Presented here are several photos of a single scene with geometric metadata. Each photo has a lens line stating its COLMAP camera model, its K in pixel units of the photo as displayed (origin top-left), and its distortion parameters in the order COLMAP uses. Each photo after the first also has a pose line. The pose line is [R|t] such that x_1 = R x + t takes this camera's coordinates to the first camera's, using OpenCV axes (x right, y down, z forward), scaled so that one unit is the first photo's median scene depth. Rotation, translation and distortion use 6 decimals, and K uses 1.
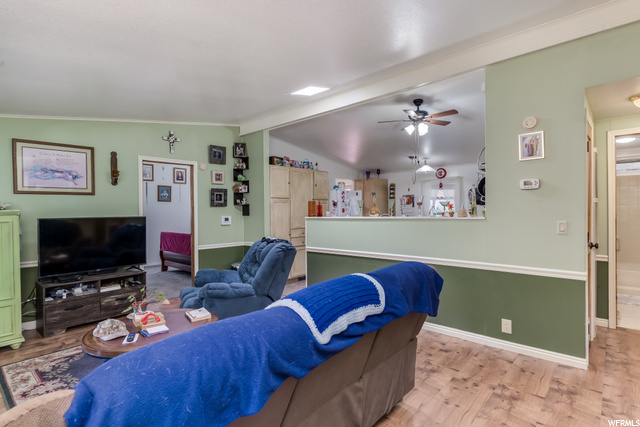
lens RADIAL K [[326.3, 0, 317.7], [0, 326.3, 213.3], [0, 0, 1]] dist [0.000550, 0.000273]
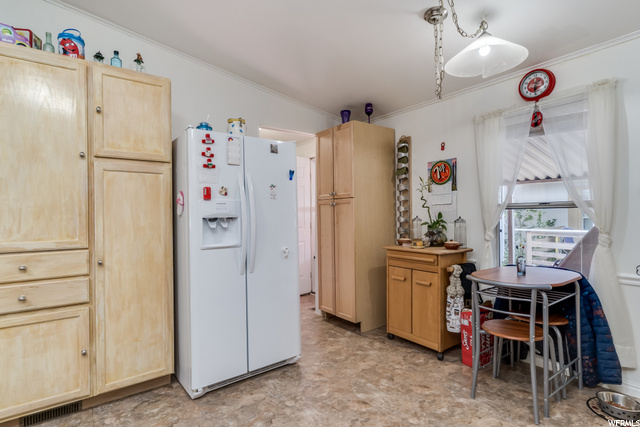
lens RADIAL K [[326.3, 0, 317.7], [0, 326.3, 213.3], [0, 0, 1]] dist [0.000550, 0.000273]
pose [[0.984076, 0.005180, -0.177674, 0.201990], [-0.004106, 0.999971, 0.006413, 0.005893], [0.177702, -0.005582, 0.984069, 0.586513]]
